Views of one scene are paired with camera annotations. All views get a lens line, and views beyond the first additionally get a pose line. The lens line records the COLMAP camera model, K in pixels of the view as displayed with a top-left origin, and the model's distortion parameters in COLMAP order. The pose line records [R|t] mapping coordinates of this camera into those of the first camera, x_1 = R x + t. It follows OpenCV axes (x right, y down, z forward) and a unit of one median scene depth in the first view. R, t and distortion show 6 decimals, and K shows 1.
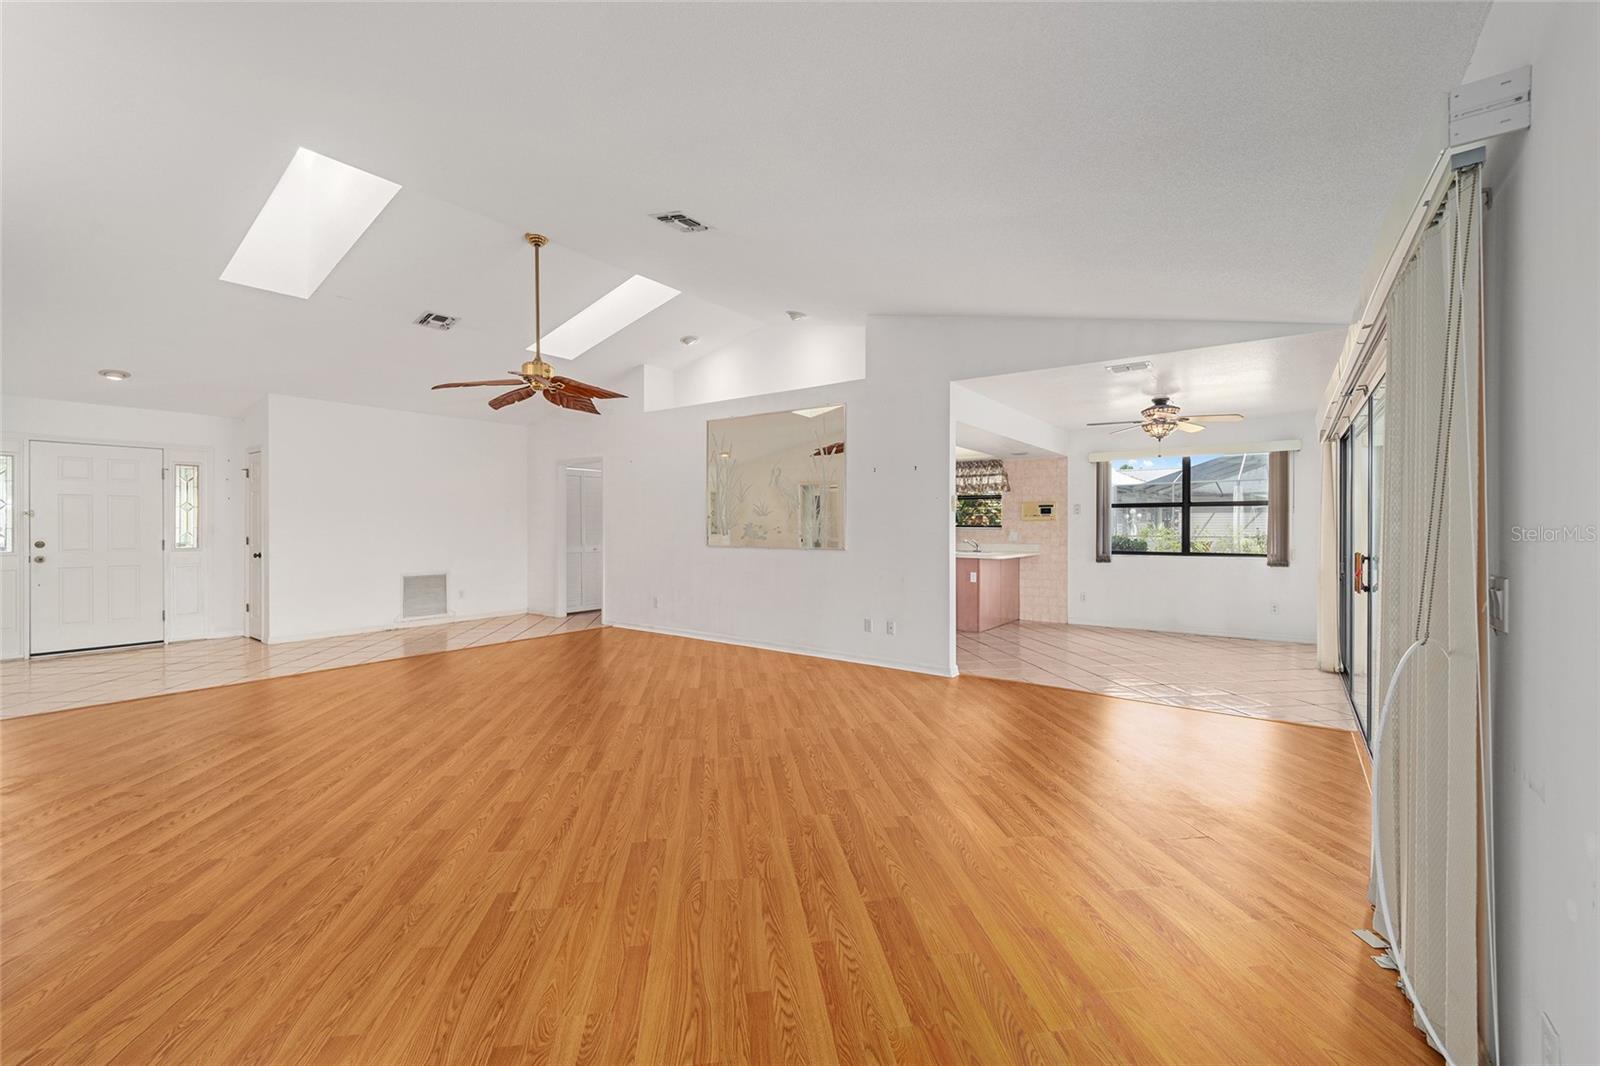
lens RADIAL K [[651.0, 0, 796.3], [0, 651.0, 525.9], [0, 0, 1]] dist [-0.000514, -0.000078]
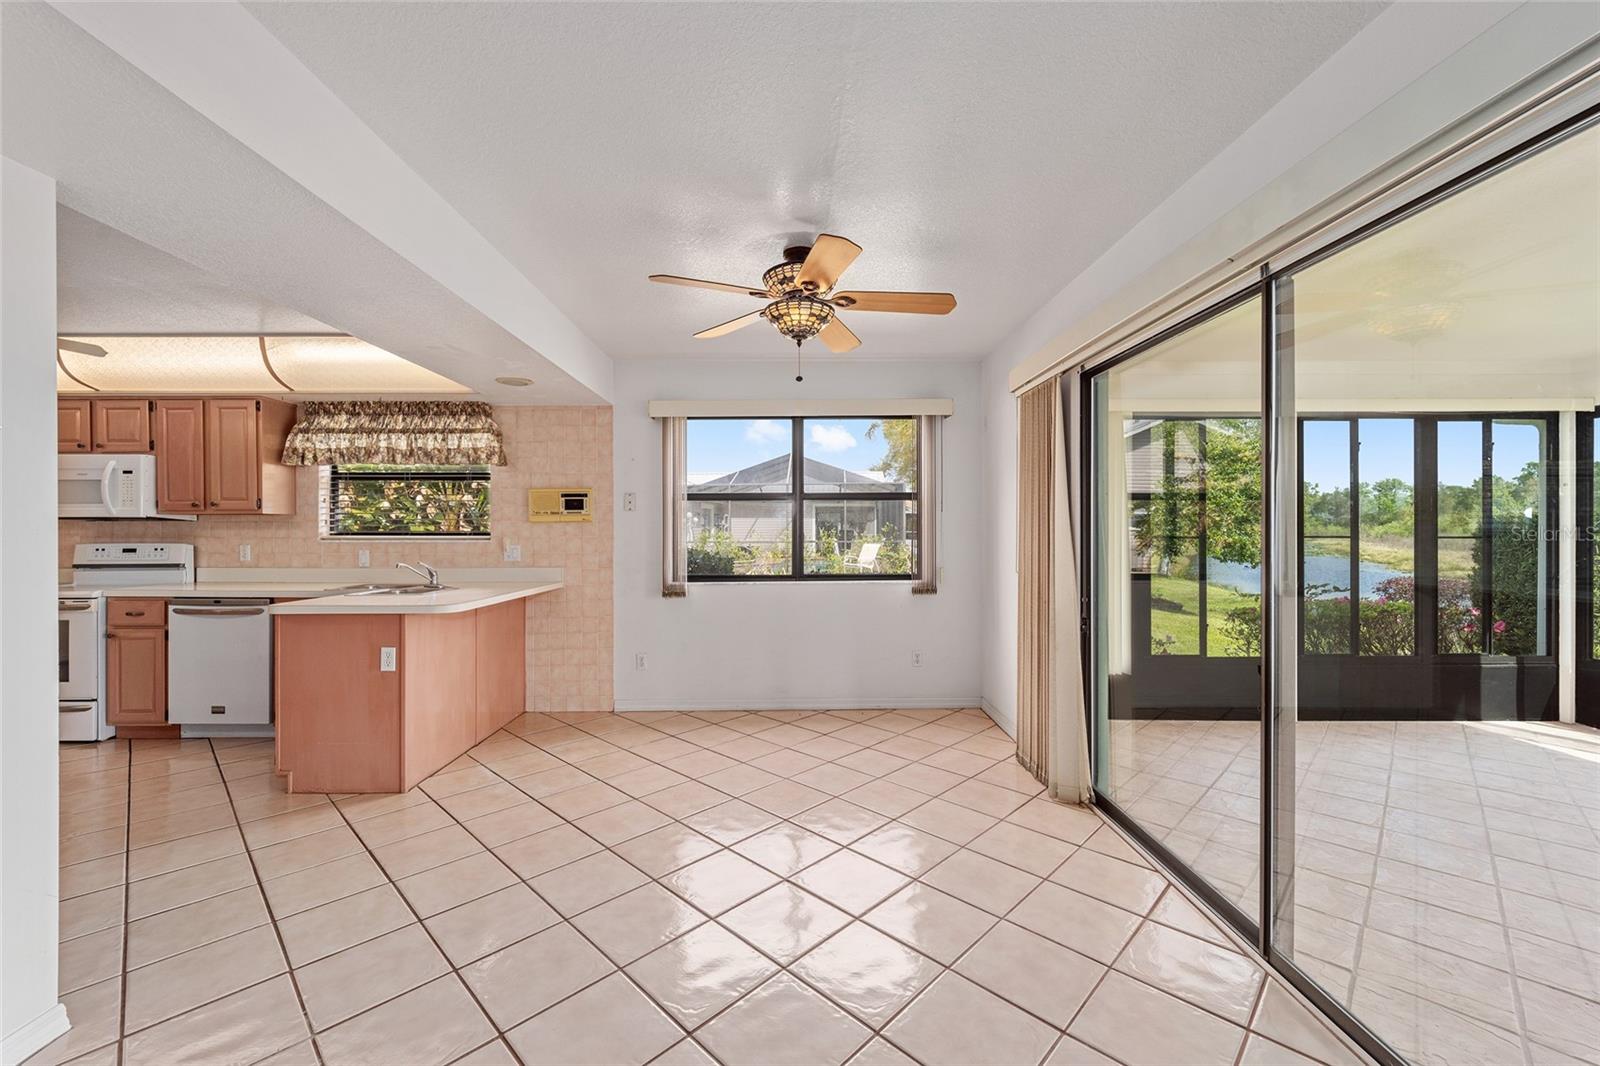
lens RADIAL K [[651.0, 0, 796.3], [0, 651.0, 525.9], [0, 0, 1]] dist [-0.000514, -0.000078]
pose [[0.795089, 0.000727, 0.606492, 0.215116], [0.003921, 0.999972, -0.006339, -0.001477], [-0.606480, 0.007418, 0.795064, 0.489237]]
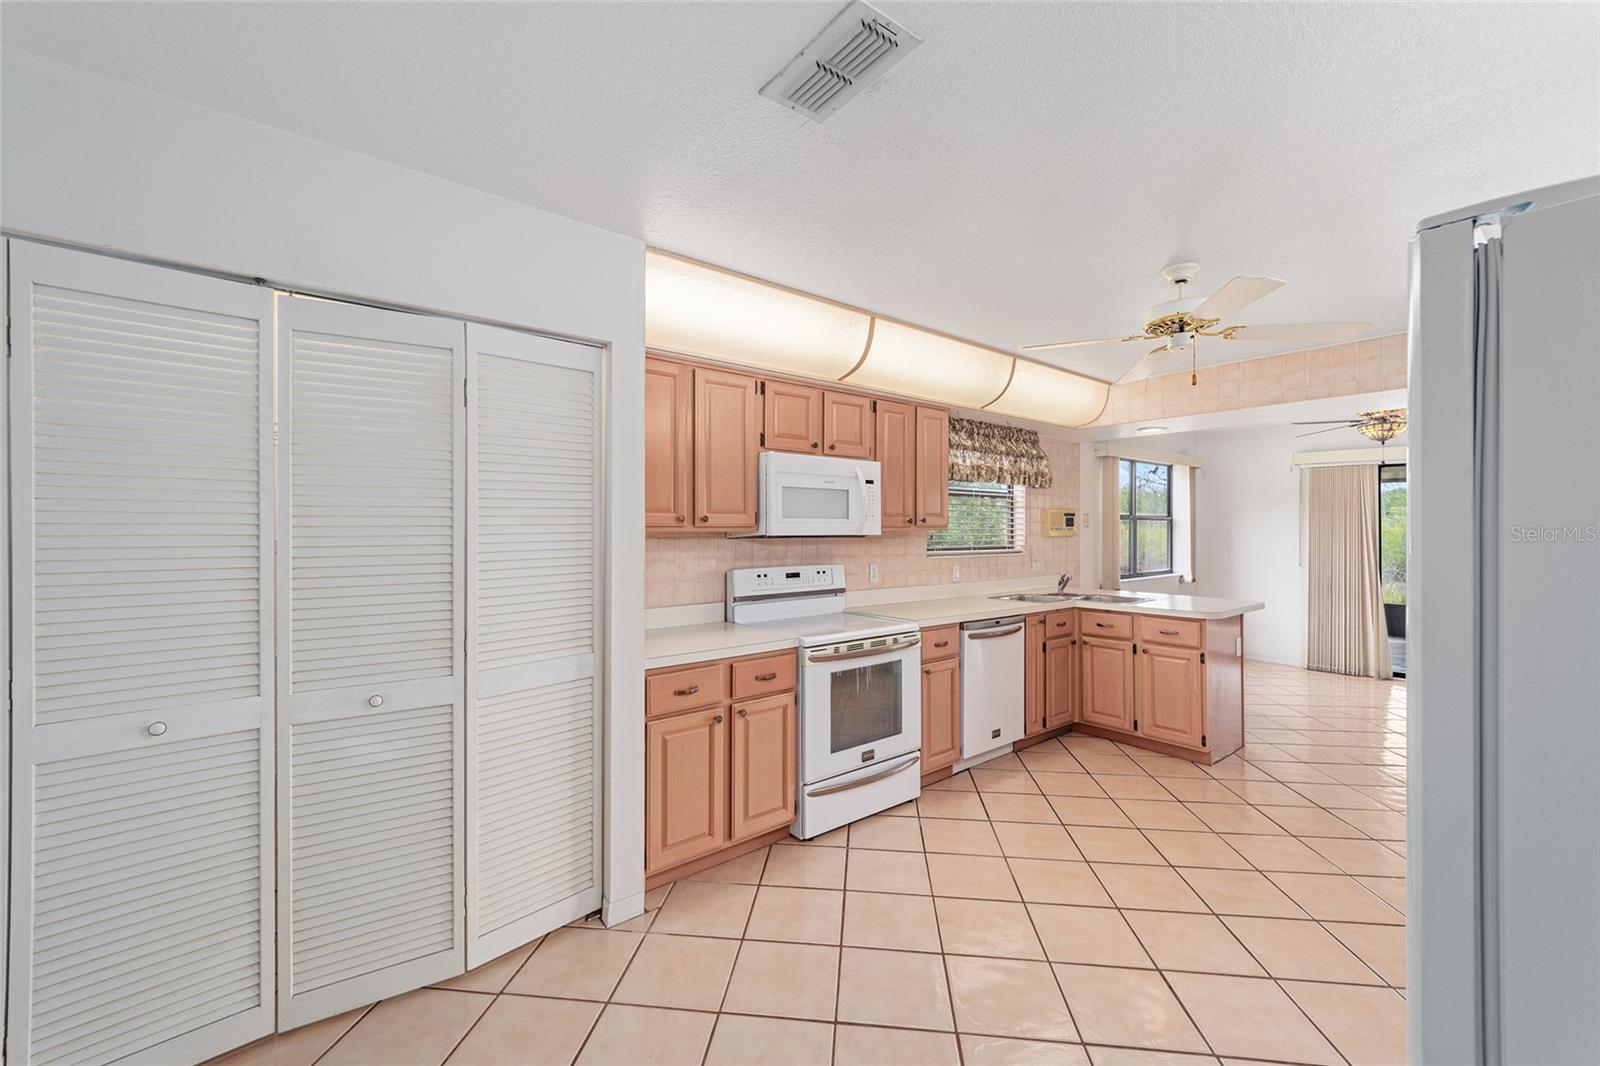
lens RADIAL K [[634.5, 0, 803.0], [0, 634.5, 524.5], [0, 0, 1]] dist [0.000340, -0.000114]
pose [[0.260718, 0.005252, 0.965401, -0.313143], [0.001510, 0.999982, -0.005848, -0.018312], [-0.965414, 0.002983, 0.260706, 1.148852]]
